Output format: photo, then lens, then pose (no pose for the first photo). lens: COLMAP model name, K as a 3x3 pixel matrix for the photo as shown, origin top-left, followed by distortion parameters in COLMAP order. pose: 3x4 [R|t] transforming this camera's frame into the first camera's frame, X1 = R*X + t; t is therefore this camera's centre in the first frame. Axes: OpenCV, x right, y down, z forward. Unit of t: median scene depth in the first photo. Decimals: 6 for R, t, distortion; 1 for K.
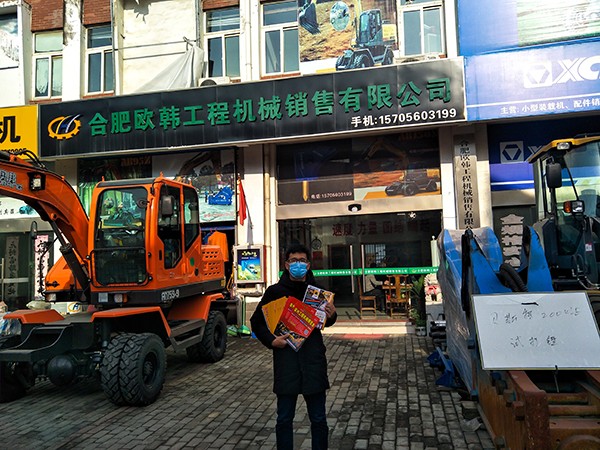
lens RADIAL K [[520.2, 0, 299.2], [0, 520.2, 223.0], [0, 0, 1]] dist [0.041576, 0.016877]
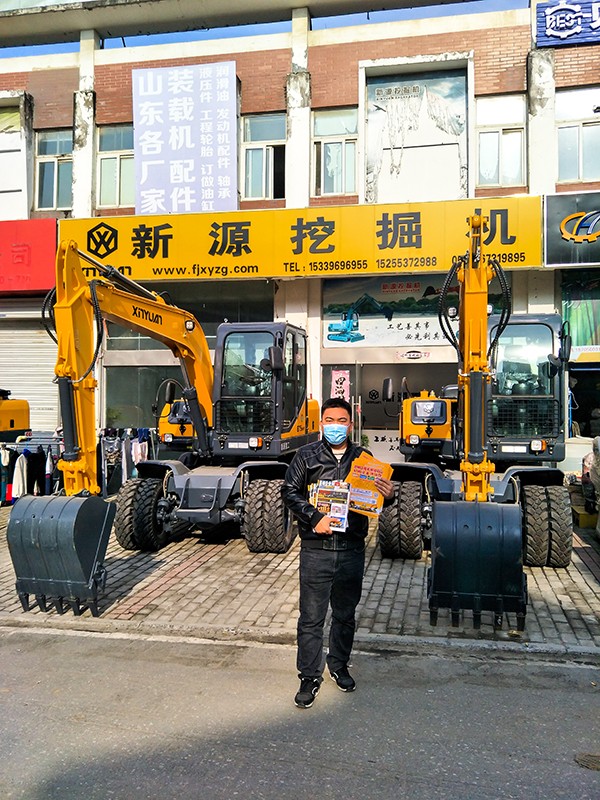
lens RADIAL K [[578.0, 0, 300.1], [0, 578.0, 399.3], [0, 0, 1]] dist [0.047393, -0.001335]
pose [[0.997786, 0.034966, 0.056573, -0.800398], [-0.037785, 0.998056, 0.049569, 0.030754], [-0.054730, -0.051597, 0.997167, 0.176803]]
